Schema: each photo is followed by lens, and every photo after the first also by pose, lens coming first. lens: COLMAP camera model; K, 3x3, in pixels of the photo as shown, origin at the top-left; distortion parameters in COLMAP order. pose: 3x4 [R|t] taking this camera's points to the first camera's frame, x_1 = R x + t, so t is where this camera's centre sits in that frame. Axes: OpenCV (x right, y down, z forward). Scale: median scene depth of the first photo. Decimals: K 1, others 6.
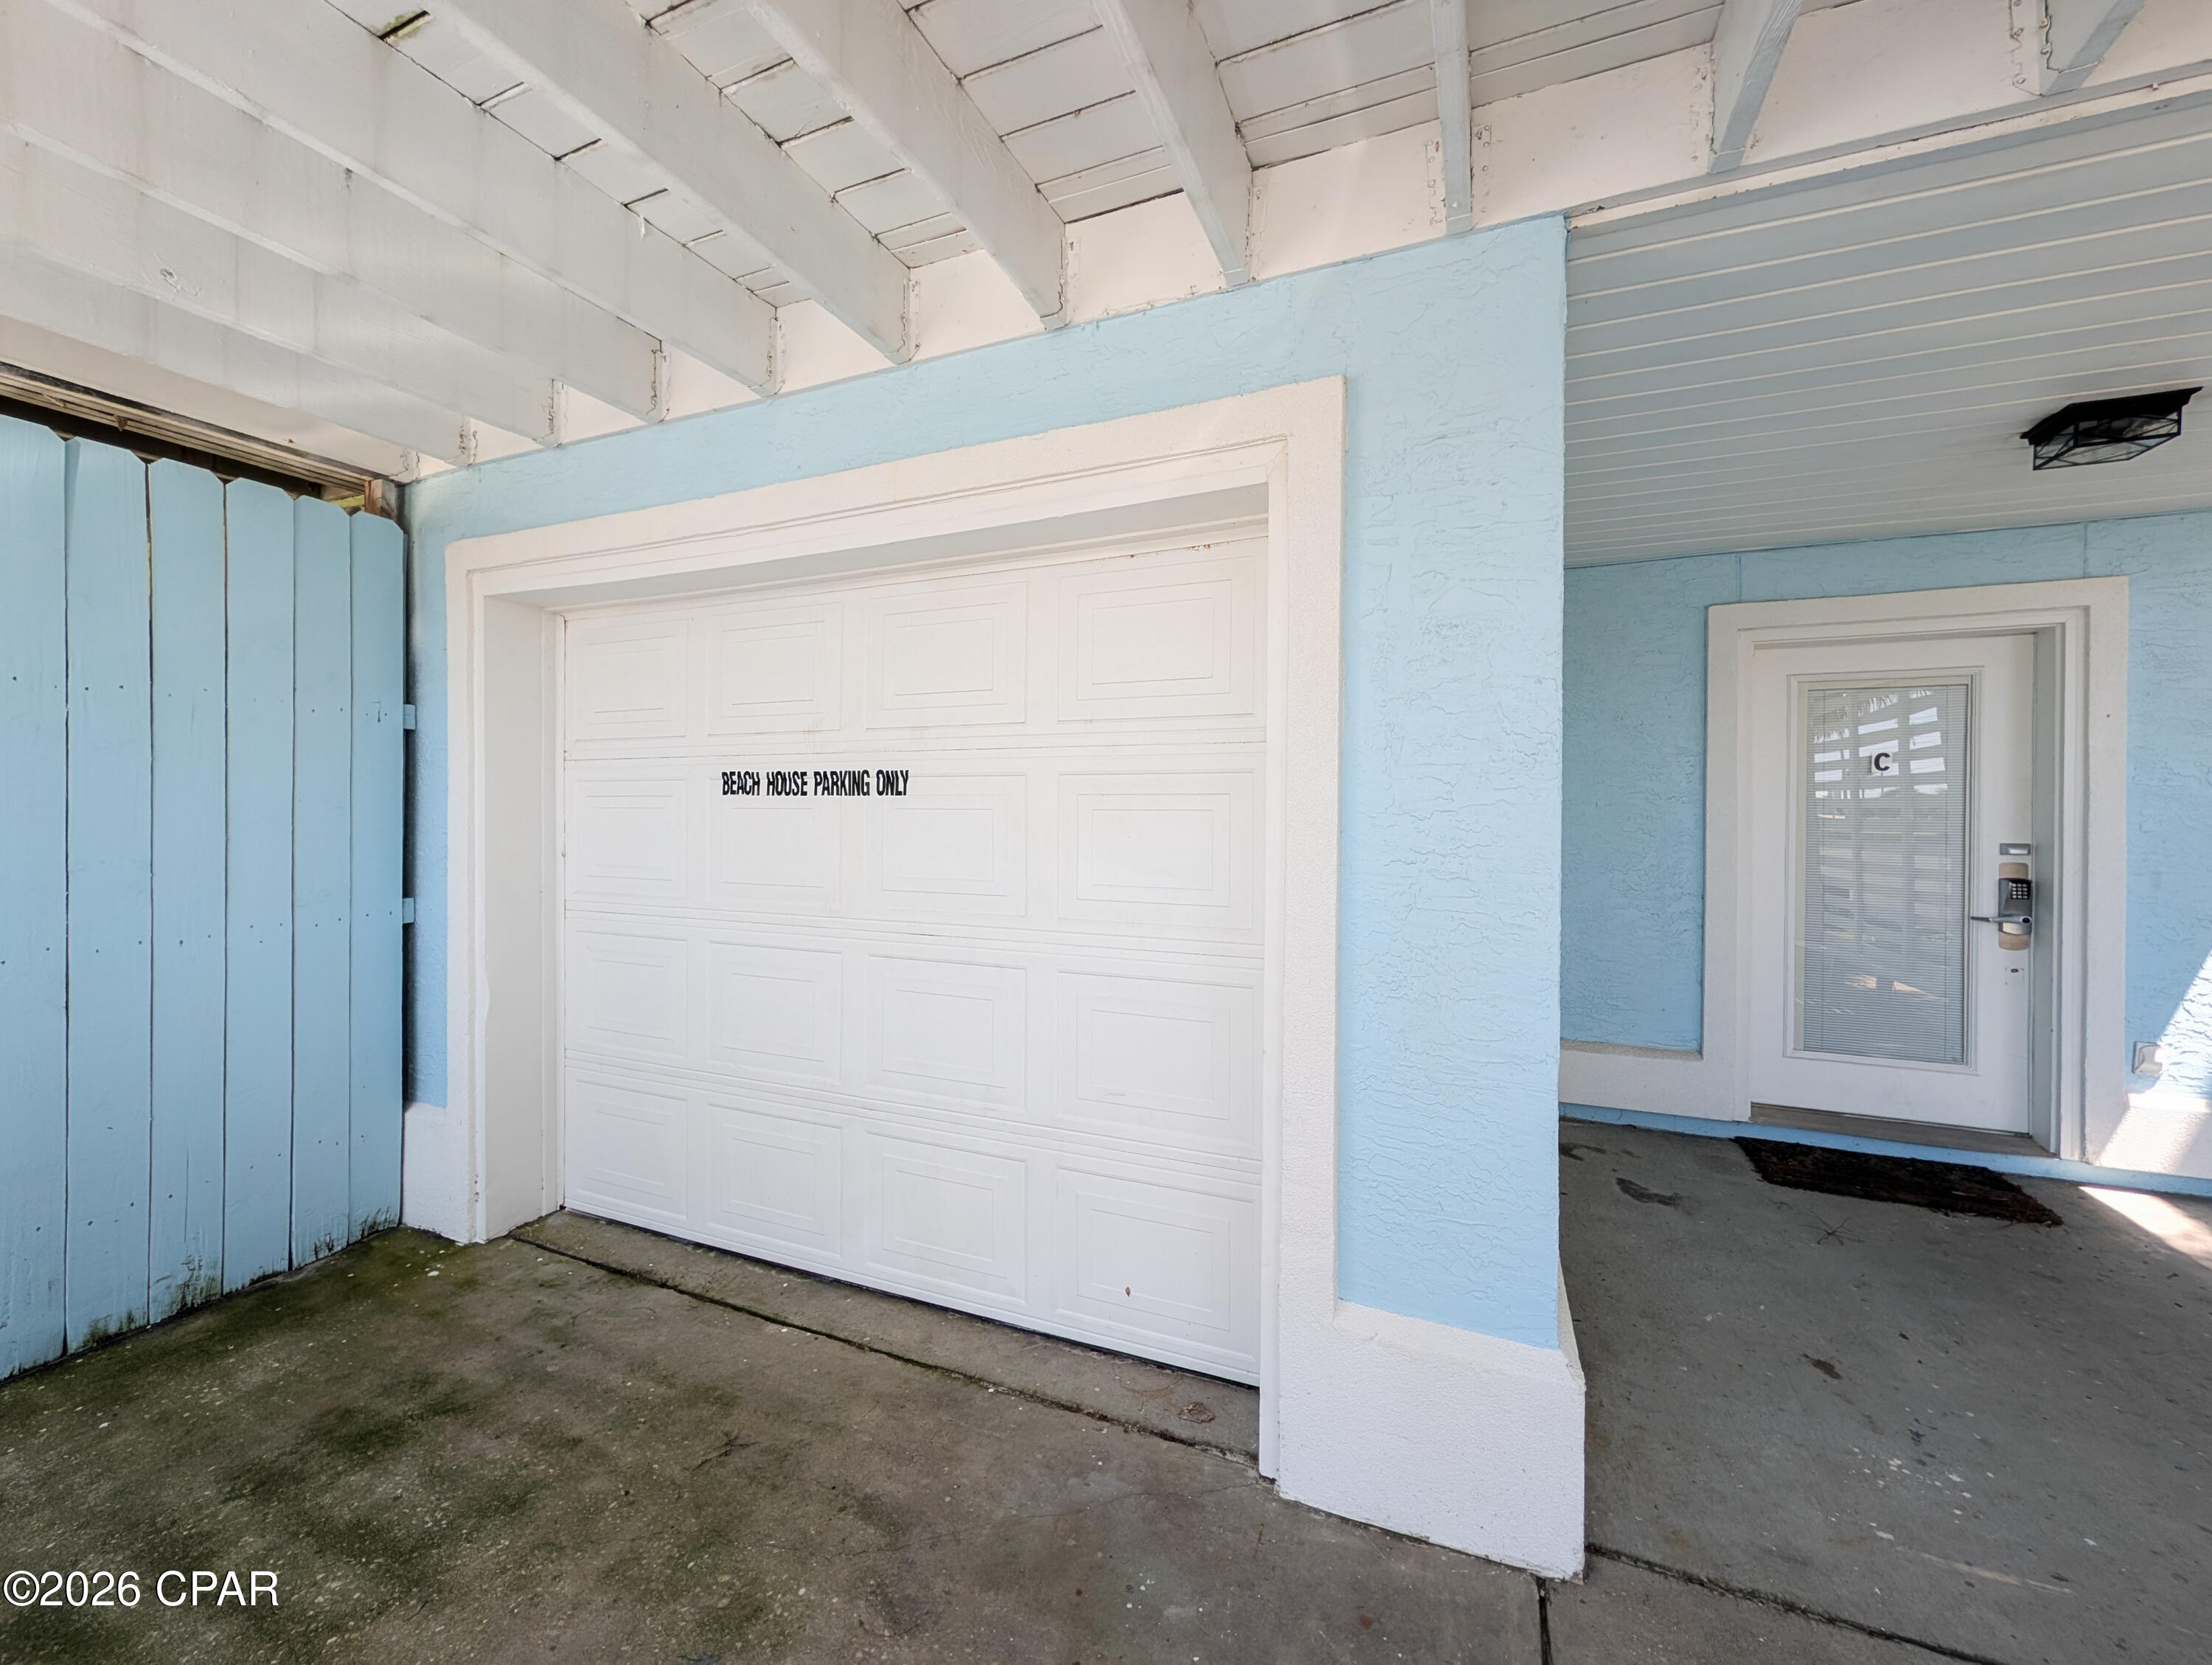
lens RADIAL K [[822.4, 0, 1098.2], [0, 822.4, 826.3], [0, 0, 1]] dist [-0.001246, 0.000123]
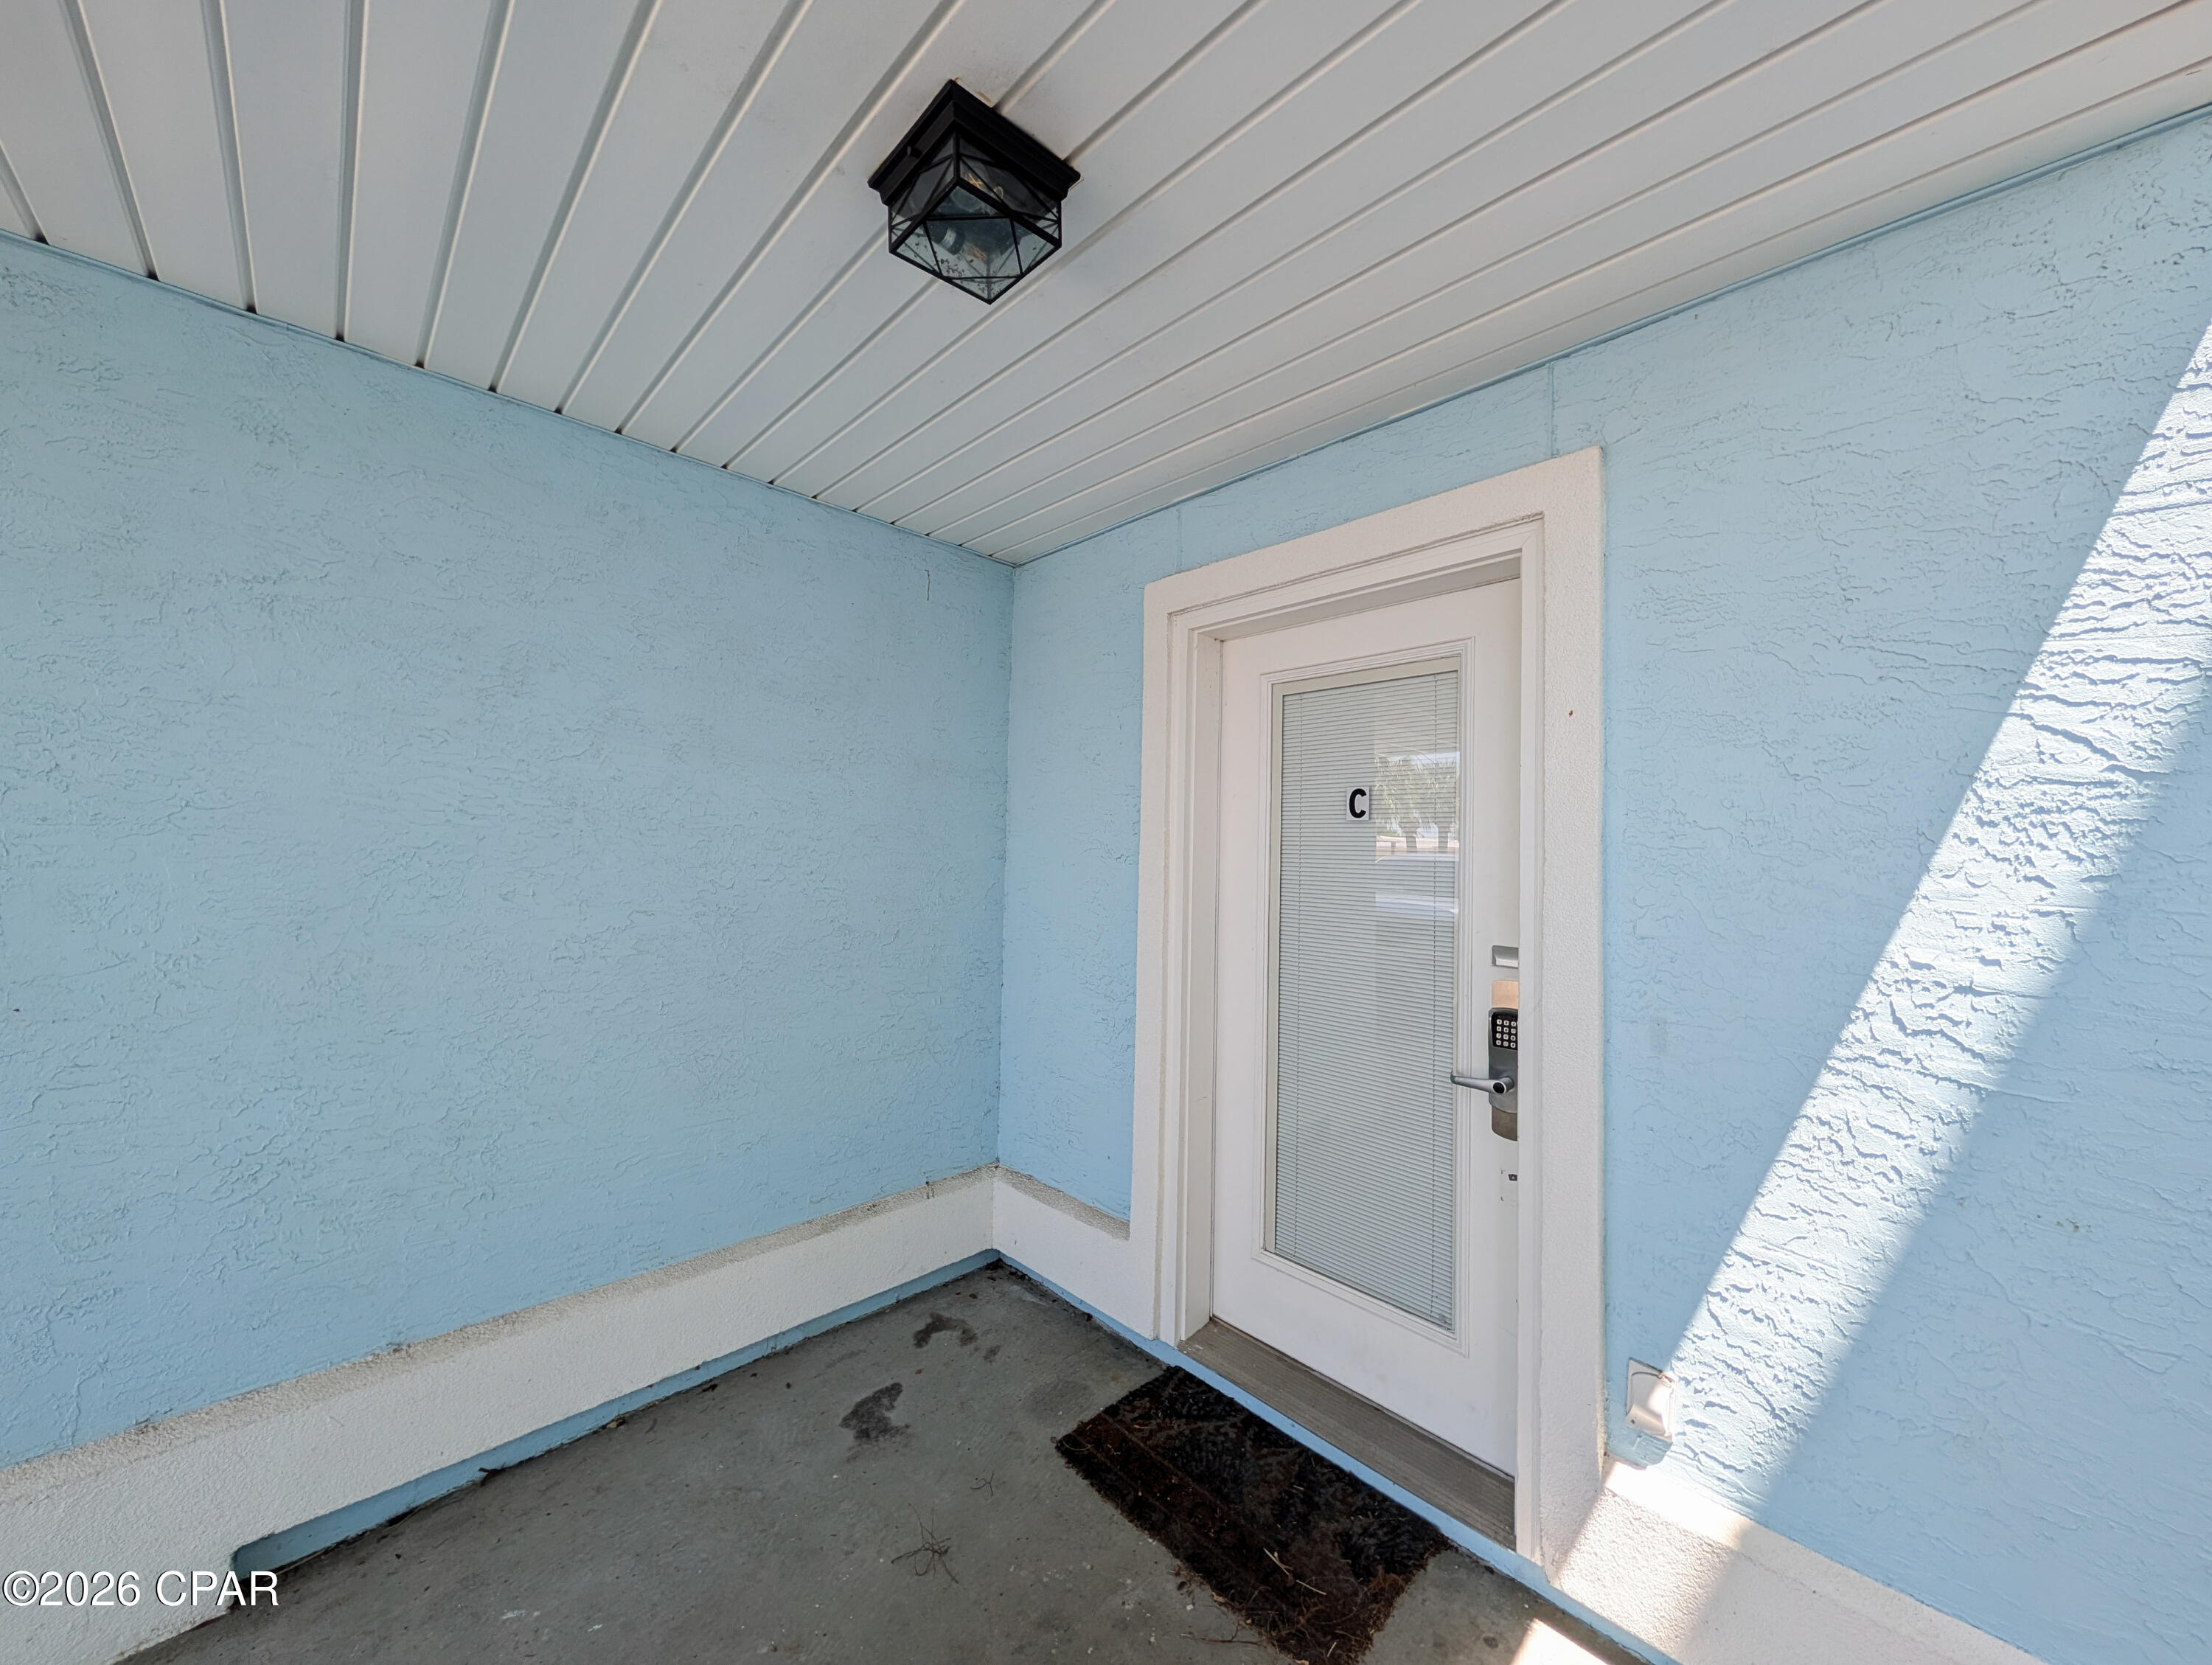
lens RADIAL K [[822.4, 0, 1153.0], [0, 822.4, 839.7], [0, 0, 1]] dist [-0.001246, 0.000123]
pose [[0.929764, 0.004018, -0.368134, 1.188603], [-0.018873, 0.999146, -0.036759, -0.029391], [0.367672, 0.041124, 0.929046, 0.419961]]
